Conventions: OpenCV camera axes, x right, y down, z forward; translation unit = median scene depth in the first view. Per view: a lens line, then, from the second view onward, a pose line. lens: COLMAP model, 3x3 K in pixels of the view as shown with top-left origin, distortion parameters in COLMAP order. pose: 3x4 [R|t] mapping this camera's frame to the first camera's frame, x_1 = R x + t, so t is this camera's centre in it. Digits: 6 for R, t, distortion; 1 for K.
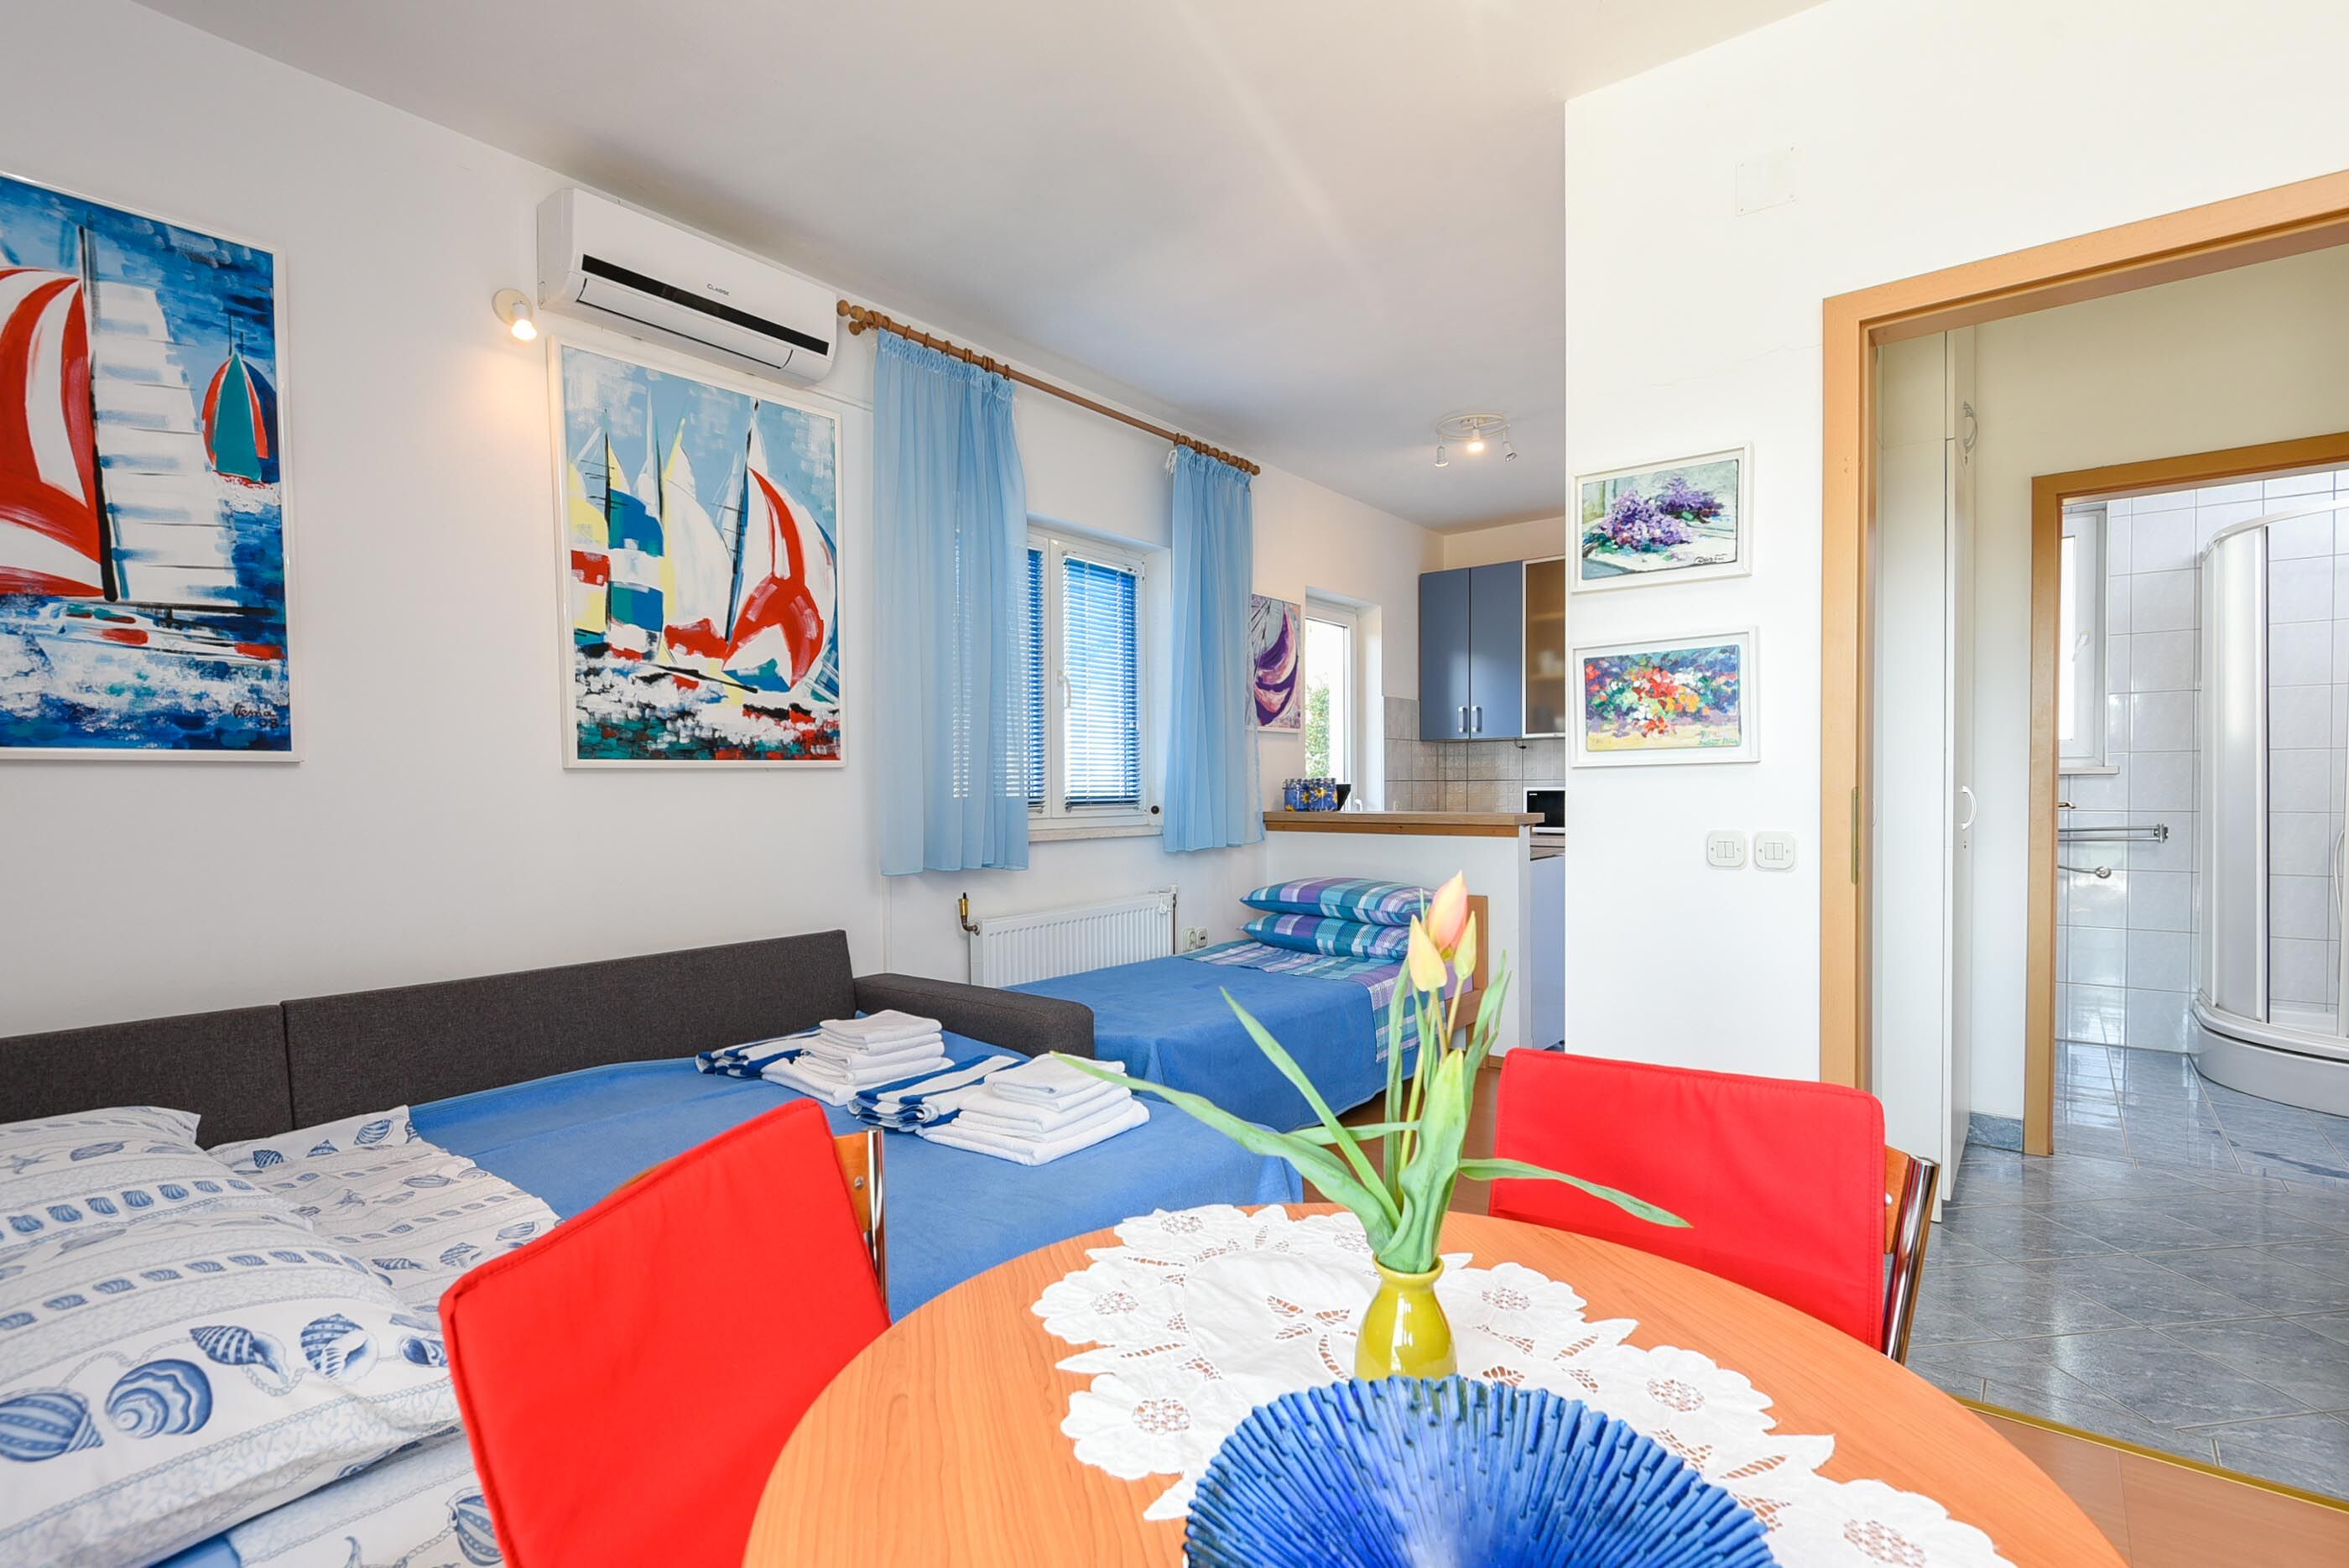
lens RADIAL K [[1146.5, 0, 1161.7], [0, 1146.5, 810.7], [0, 0, 1]] dist [0.001775, -0.004565]
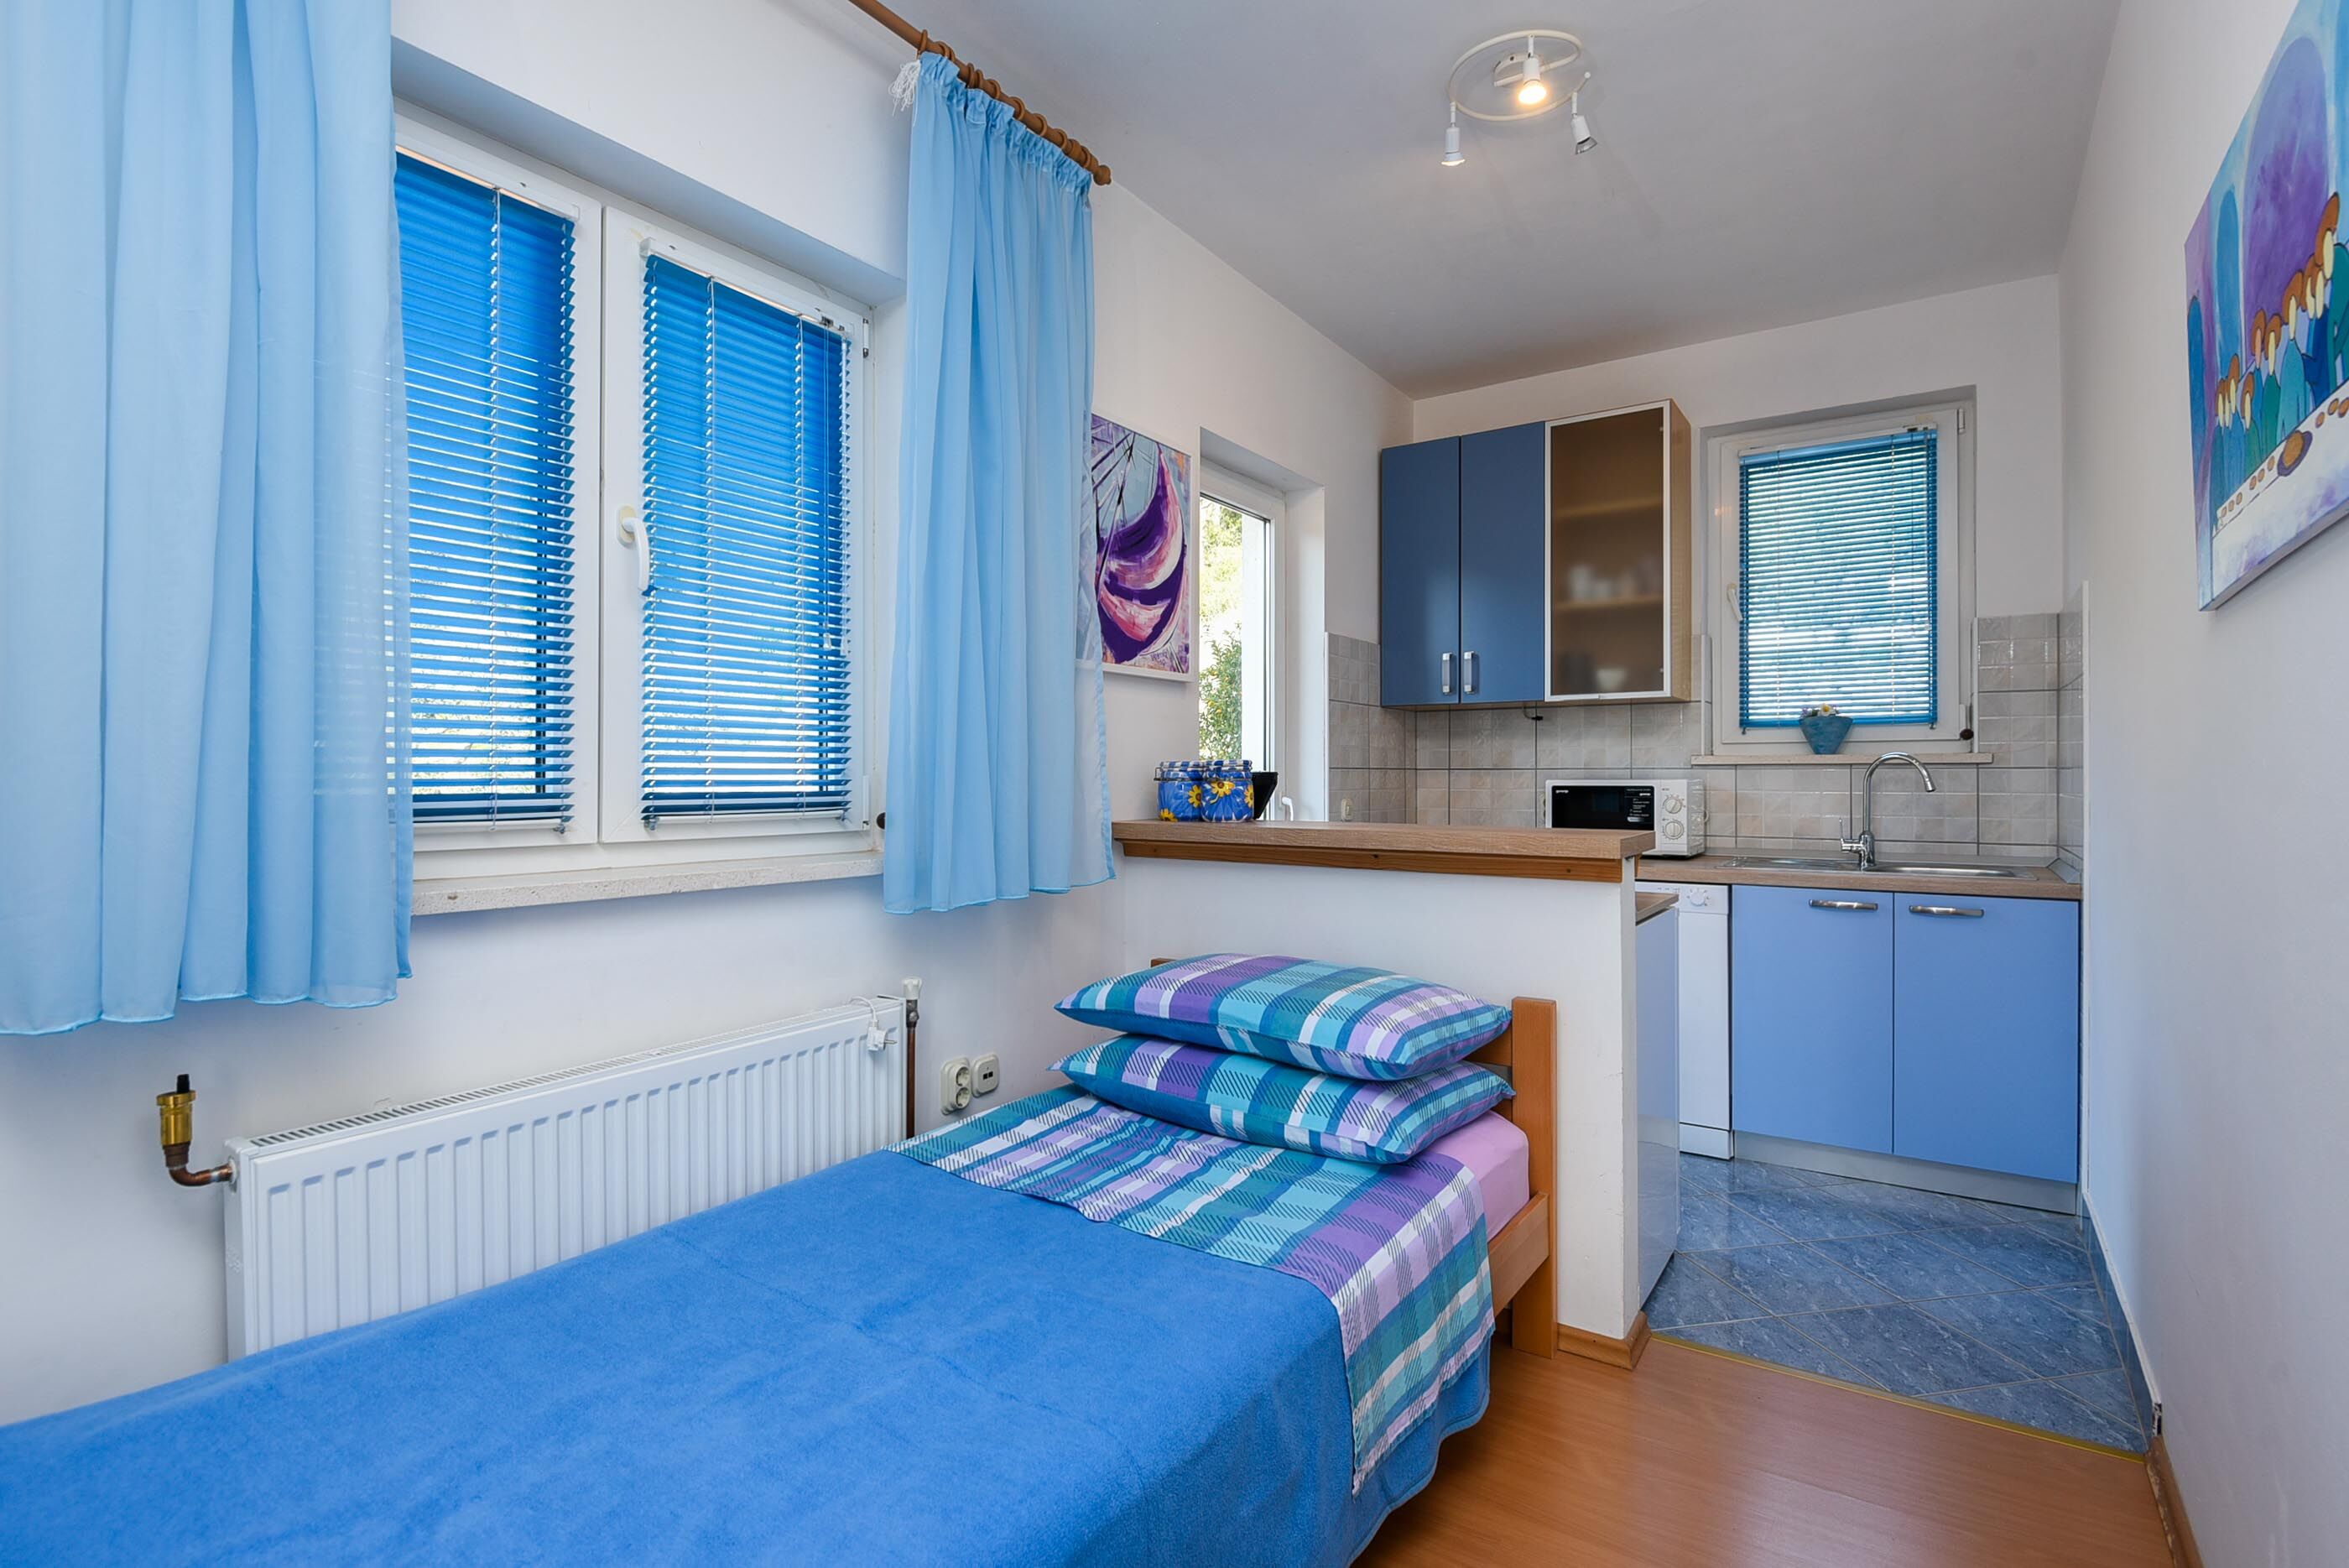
lens RADIAL K [[1163.2, 0, 1144.5], [0, 1163.2, 776.0], [0, 0, 1]] dist [0.002266, -0.000613]
pose [[0.998239, 0.006181, 0.059000, 0.111083], [-0.004843, 0.999728, -0.022796, -0.013558], [-0.059125, 0.022470, 0.997998, 0.729960]]
